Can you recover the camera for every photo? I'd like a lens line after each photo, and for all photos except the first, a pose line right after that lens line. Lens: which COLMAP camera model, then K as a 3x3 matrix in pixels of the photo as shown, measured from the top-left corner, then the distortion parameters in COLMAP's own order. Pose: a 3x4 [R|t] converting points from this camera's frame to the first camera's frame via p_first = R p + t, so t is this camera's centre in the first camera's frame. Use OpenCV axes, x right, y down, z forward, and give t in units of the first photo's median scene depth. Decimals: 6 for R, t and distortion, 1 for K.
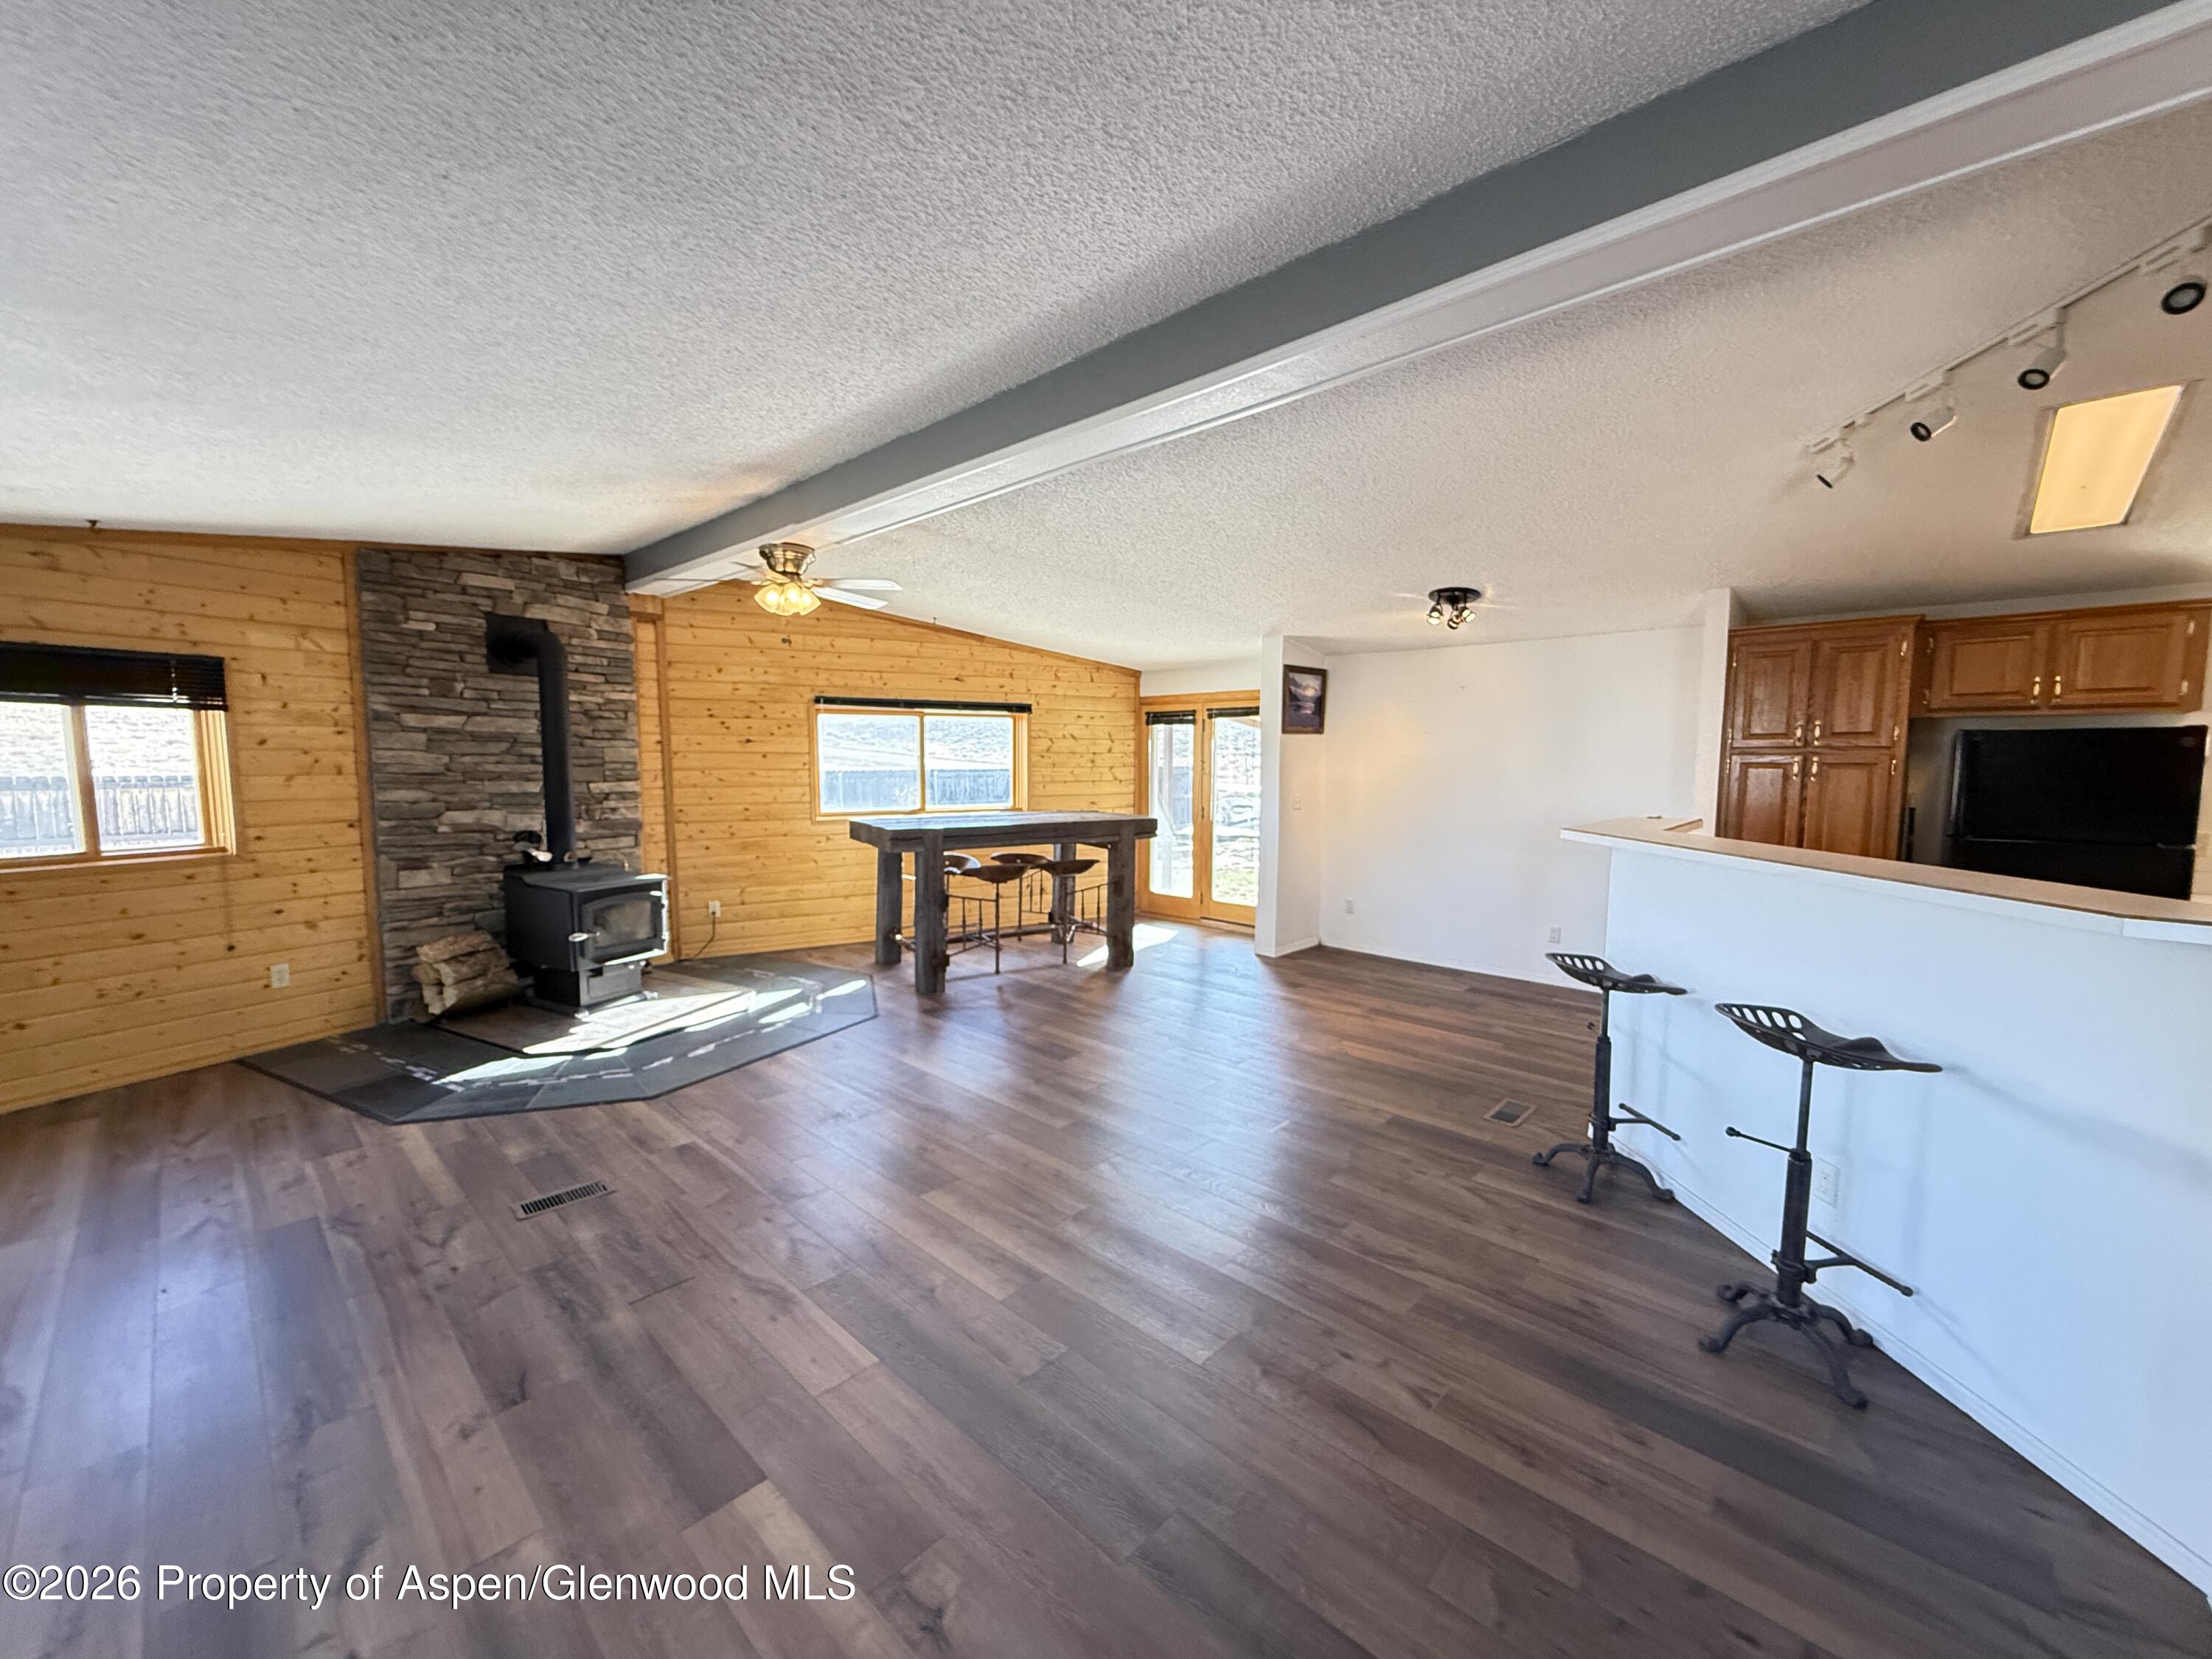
lens RADIAL K [[880.0, 0, 1100.6], [0, 880.0, 828.3], [0, 0, 1]] dist [-0.001323, -0.000375]
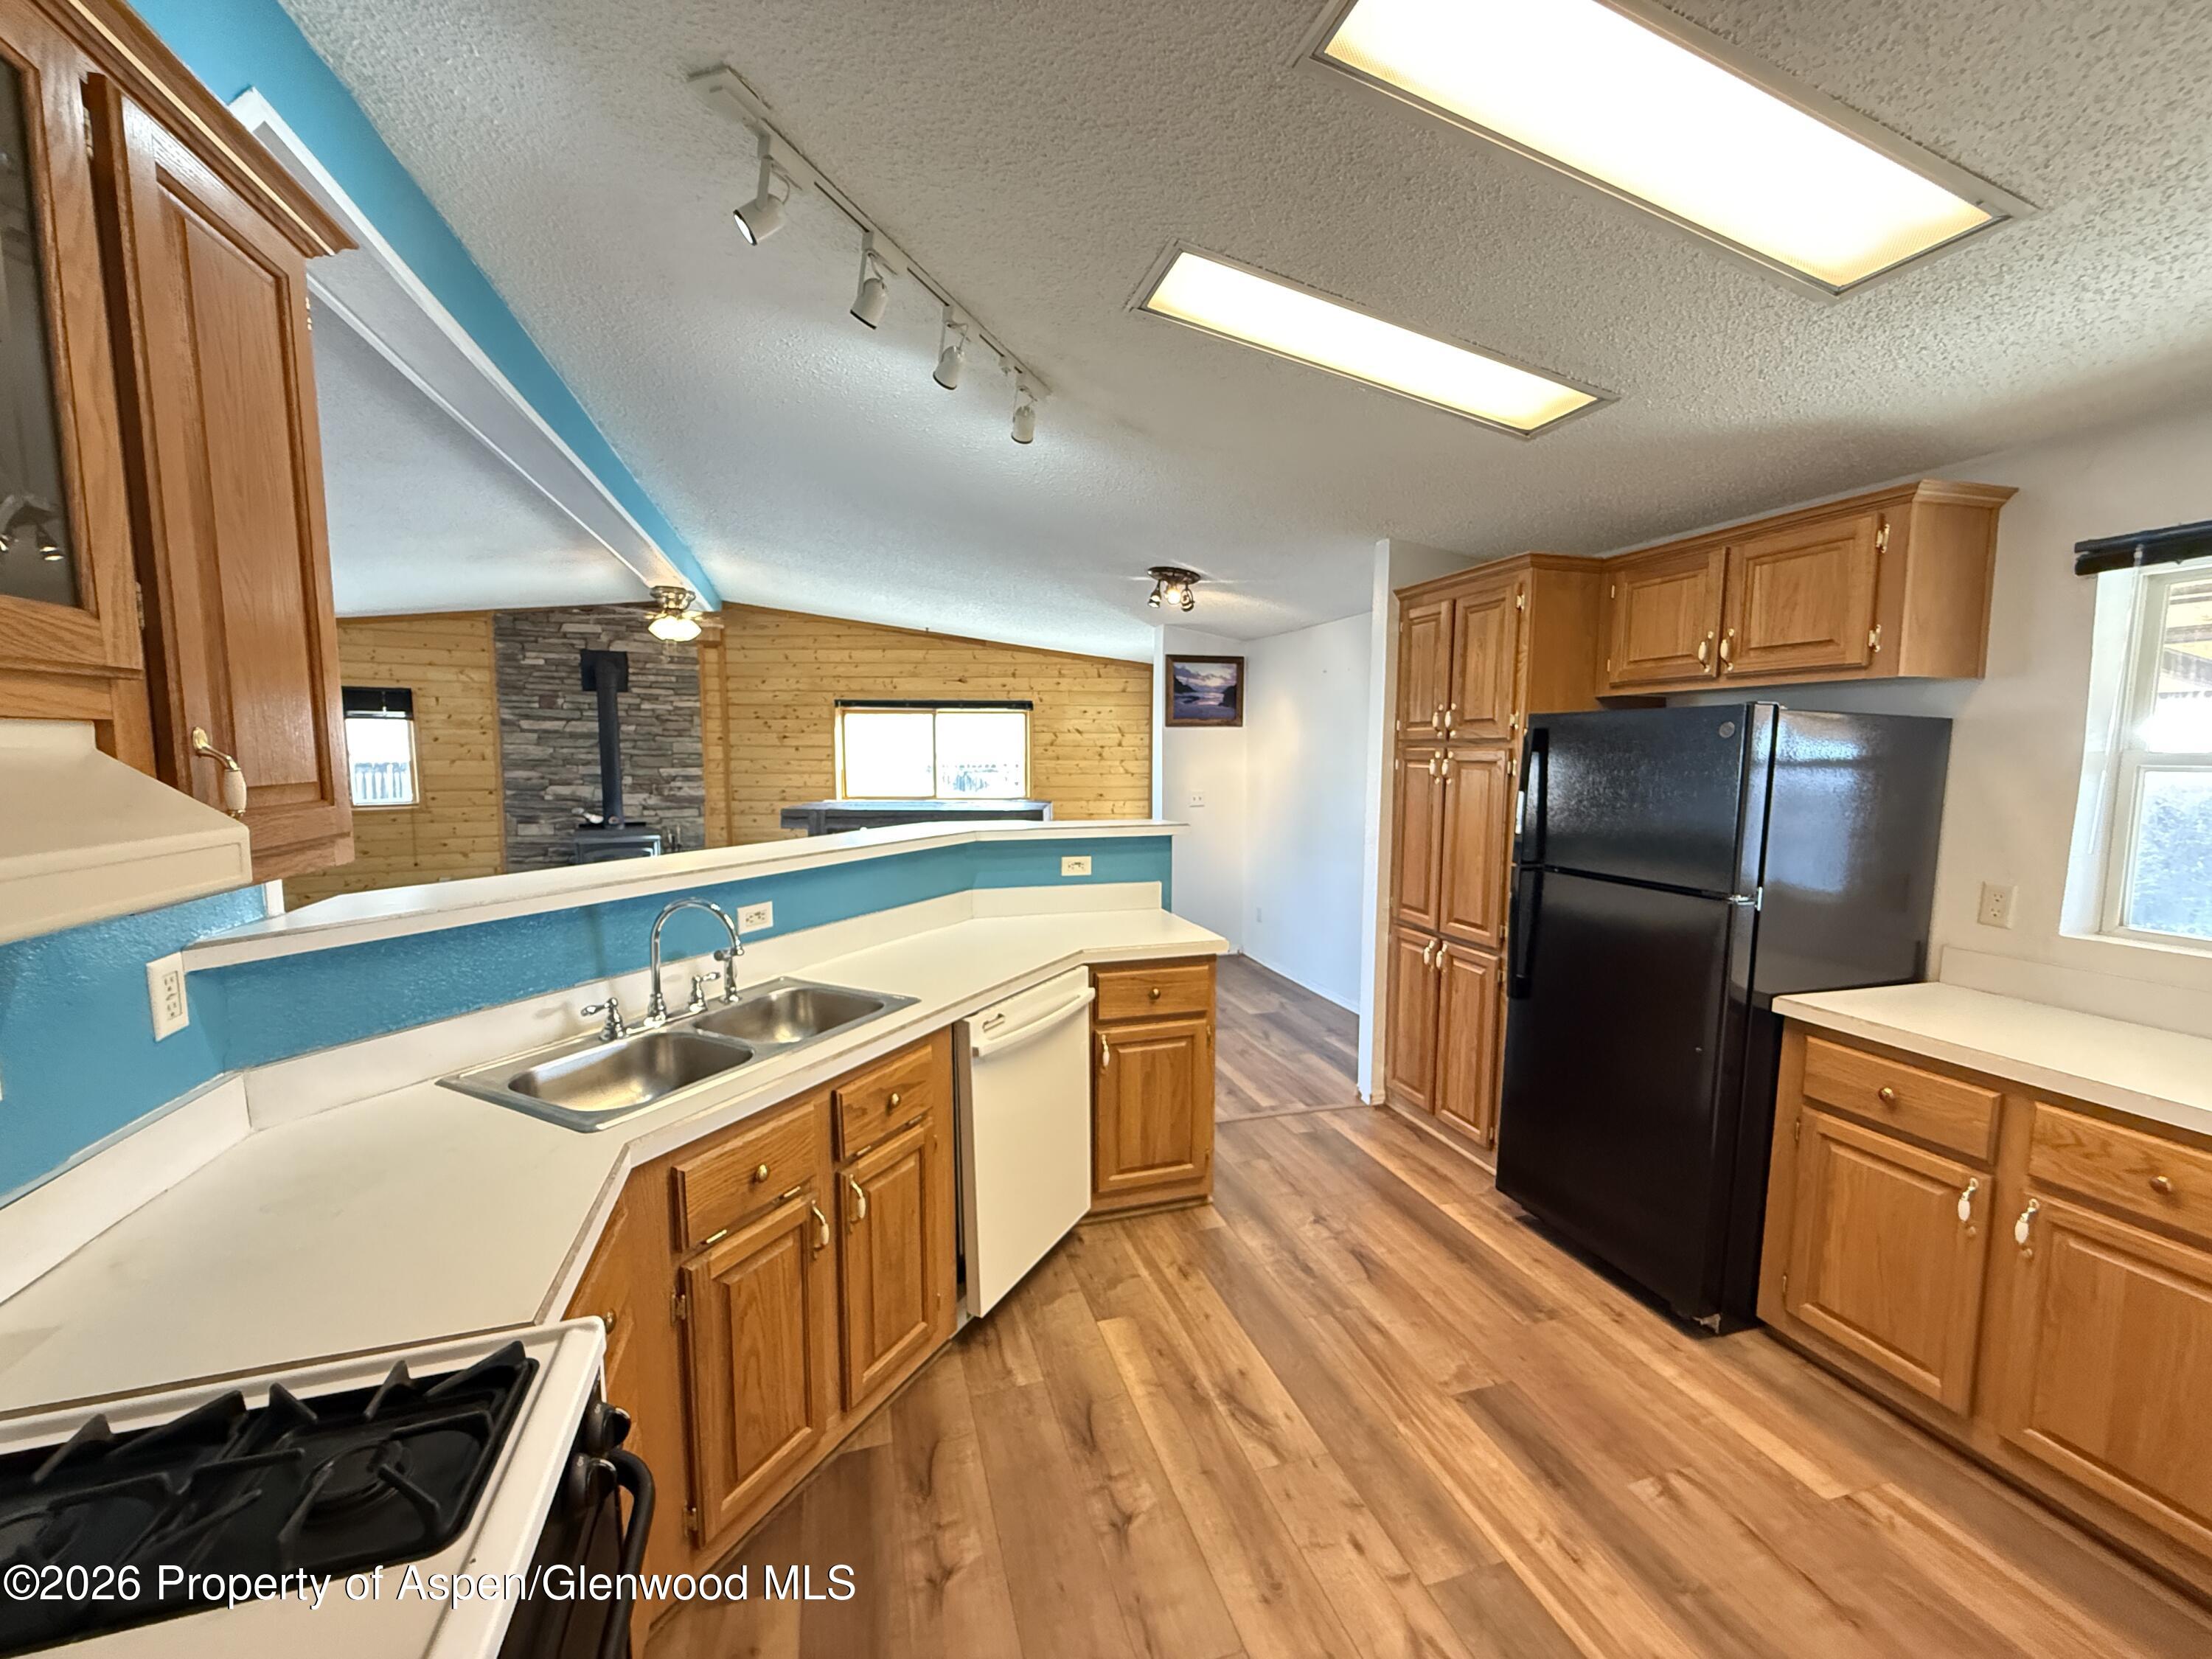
lens RADIAL K [[880.0, 0, 1099.0], [0, 880.0, 828.7], [0, 0, 1]] dist [-0.001323, -0.000375]
pose [[0.870793, 0.046149, -0.489480, 0.728655], [-0.042555, 0.998923, 0.018474, -0.012290], [0.489805, 0.004743, 0.871819, 0.147129]]
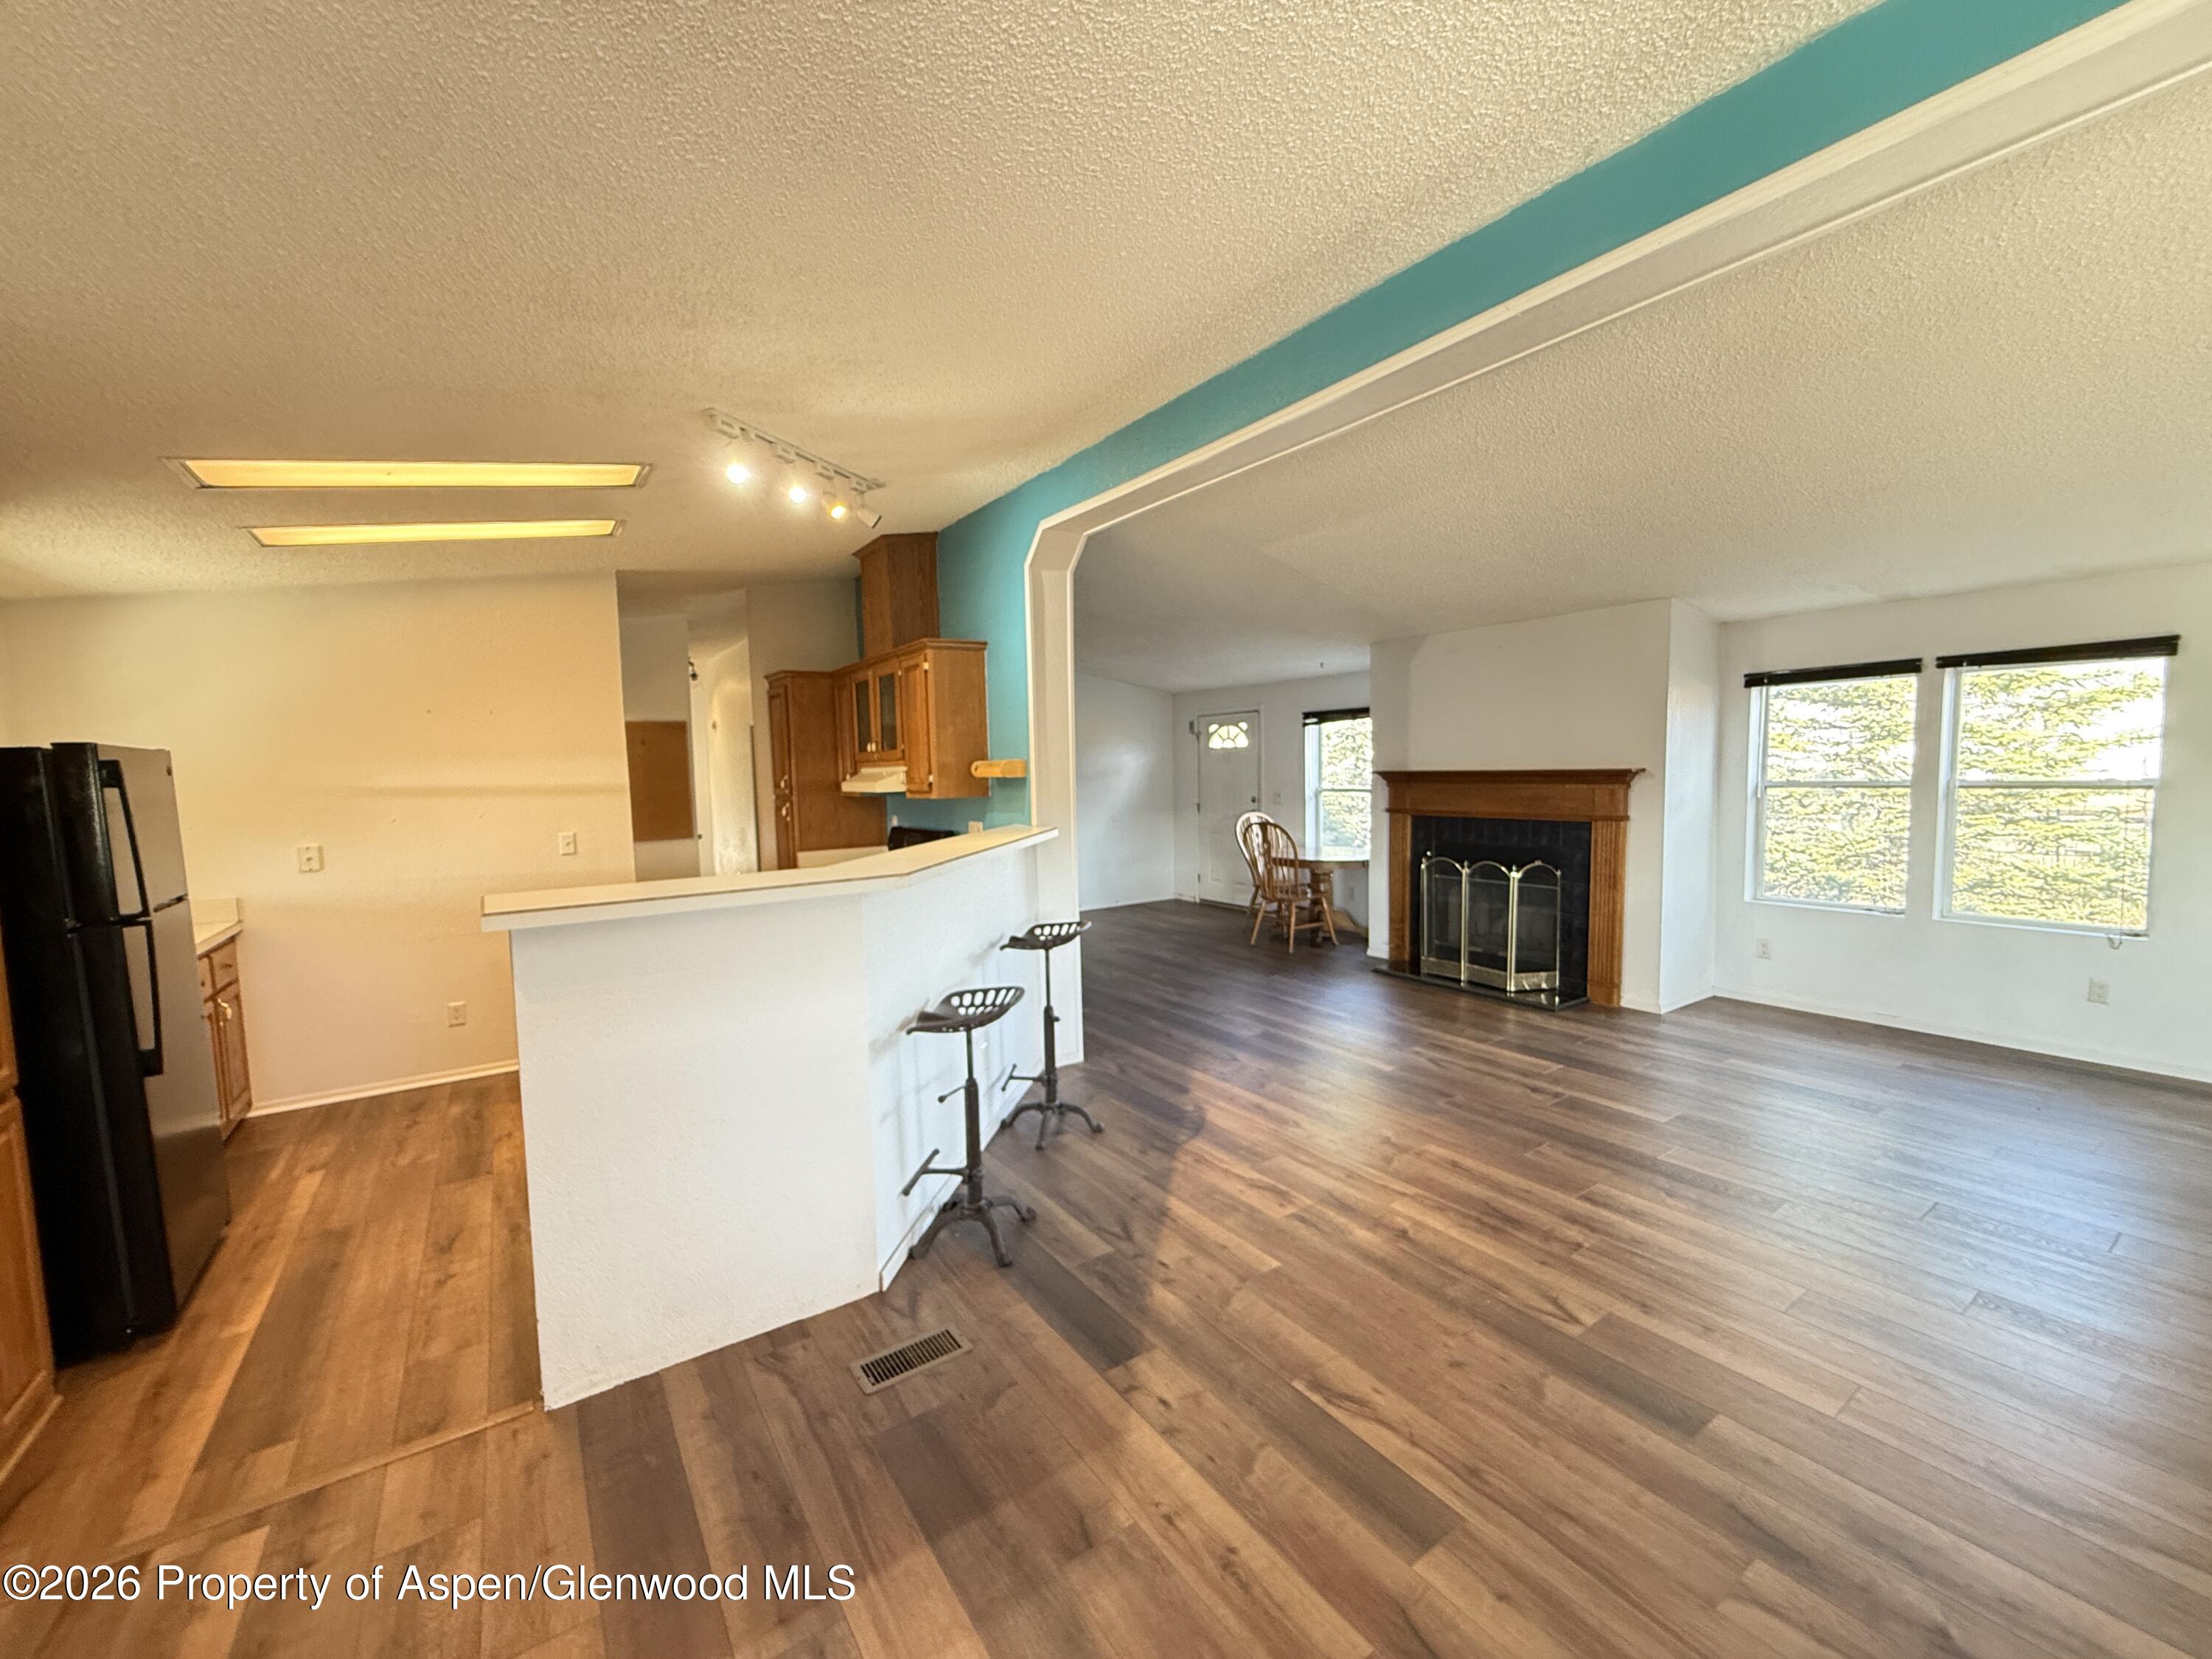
lens RADIAL K [[880.0, 0, 1098.7], [0, 880.0, 834.1], [0, 0, 1]] dist [-0.001323, -0.000375]
pose [[-0.977746, 0.005367, 0.209721, 0.143708], [0.038797, 0.987055, 0.155617, -0.081936], [-0.206171, 0.160291, -0.965298, 1.017209]]
